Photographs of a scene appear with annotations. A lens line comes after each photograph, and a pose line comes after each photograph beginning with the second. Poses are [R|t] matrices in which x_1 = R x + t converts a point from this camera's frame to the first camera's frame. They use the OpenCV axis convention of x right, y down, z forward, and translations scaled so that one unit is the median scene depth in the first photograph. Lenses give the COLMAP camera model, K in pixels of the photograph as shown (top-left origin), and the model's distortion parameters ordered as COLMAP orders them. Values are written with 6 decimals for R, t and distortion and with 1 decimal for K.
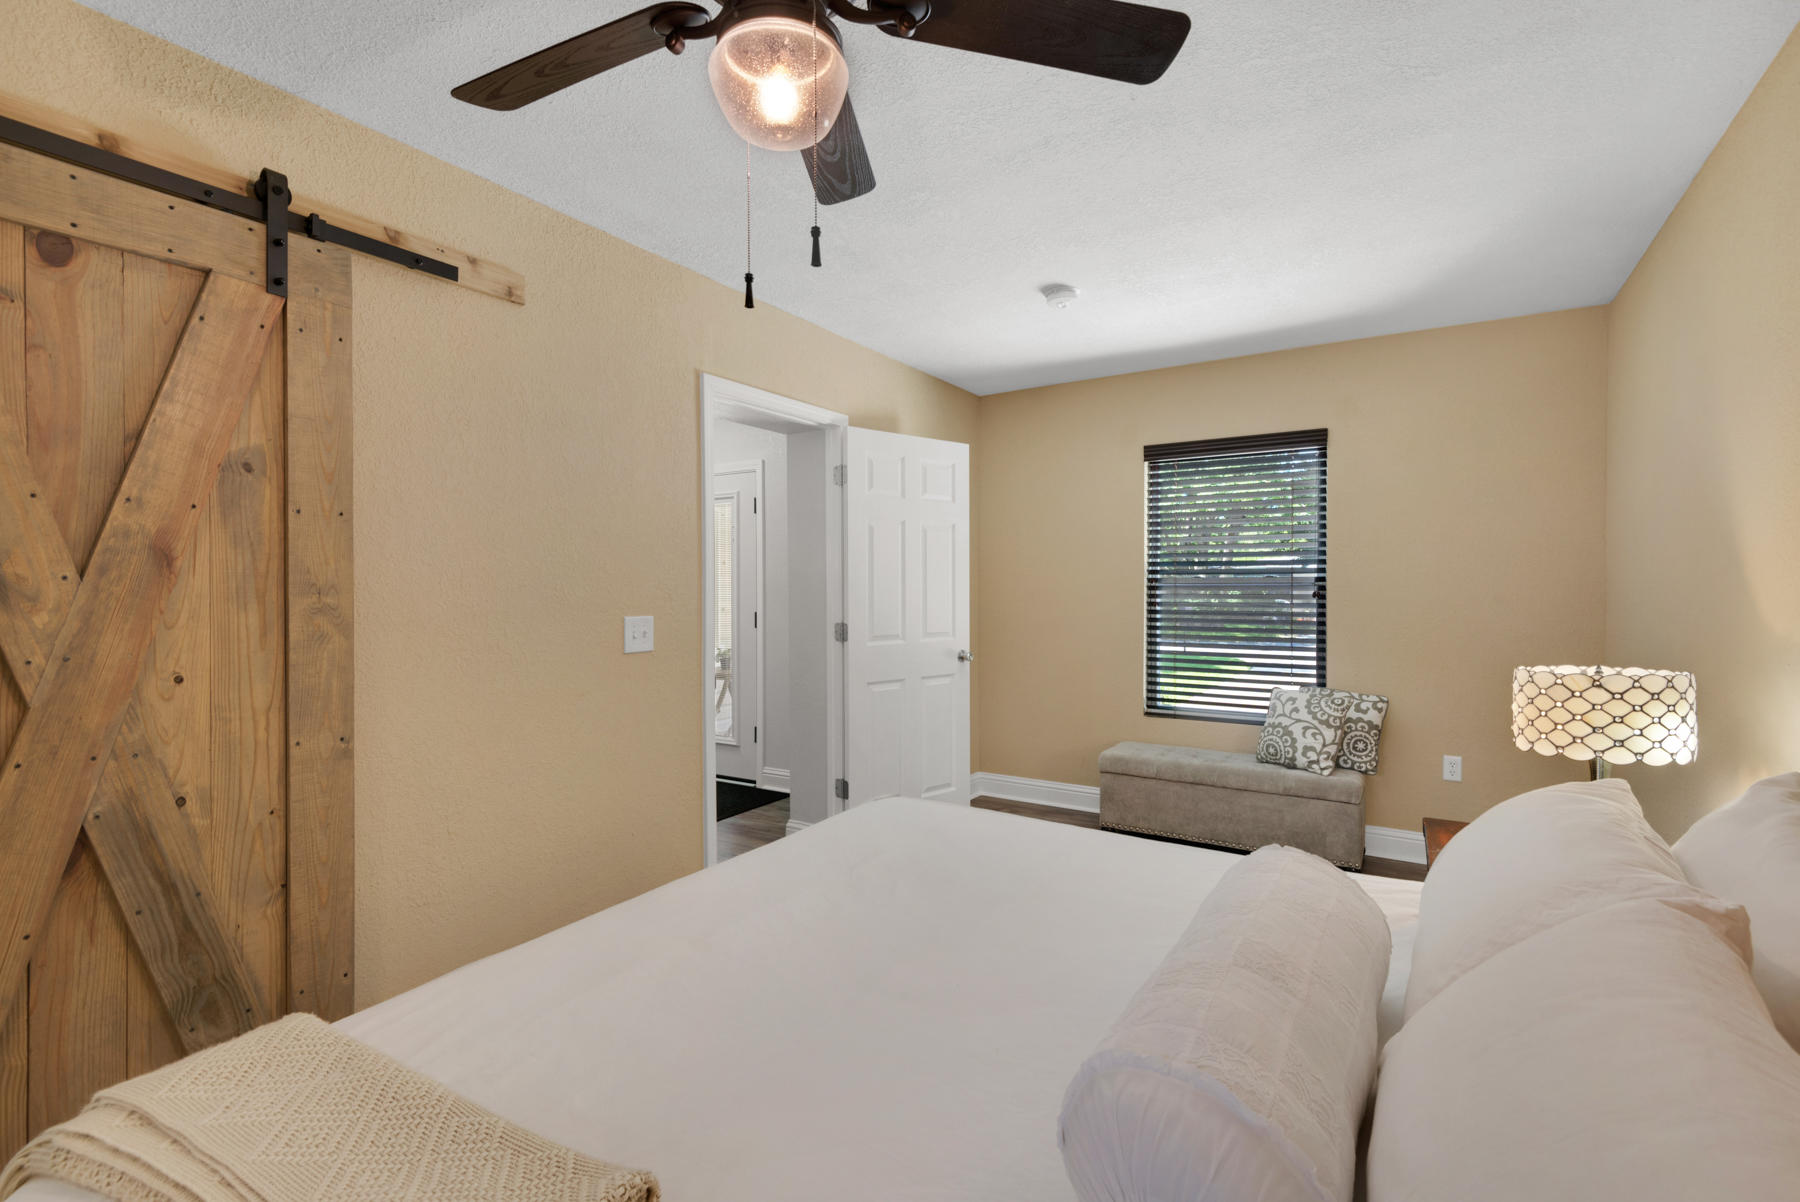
lens RADIAL K [[824.1, 0, 898.5], [0, 824.1, 595.7], [0, 0, 1]] dist [0.040424, -0.023425]
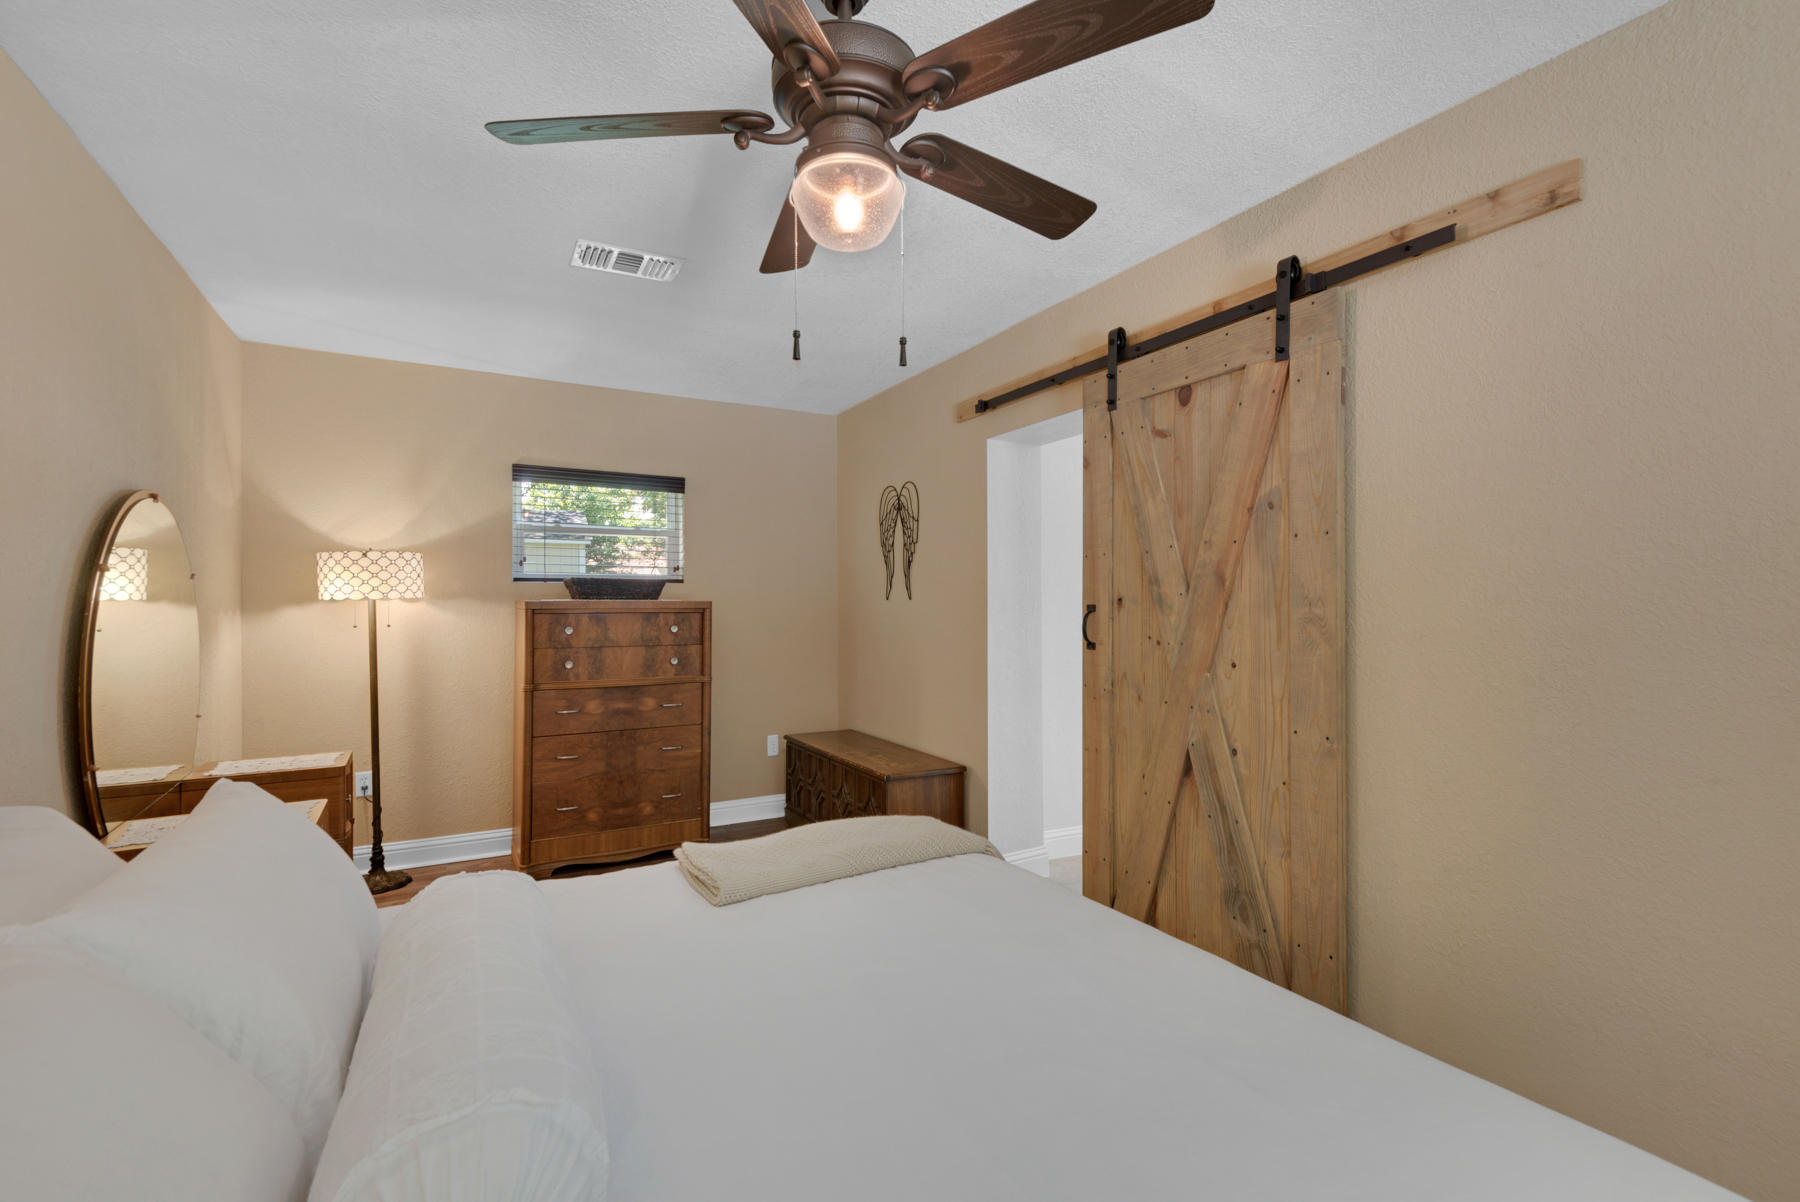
lens RADIAL K [[824.1, 0, 898.5], [0, 824.1, 595.7], [0, 0, 1]] dist [0.040424, -0.023425]
pose [[-0.481343, 0.001774, -0.876531, 0.624708], [0.000771, 0.999998, 0.001601, -0.019292], [0.876532, 0.000094, -0.481343, 1.153195]]
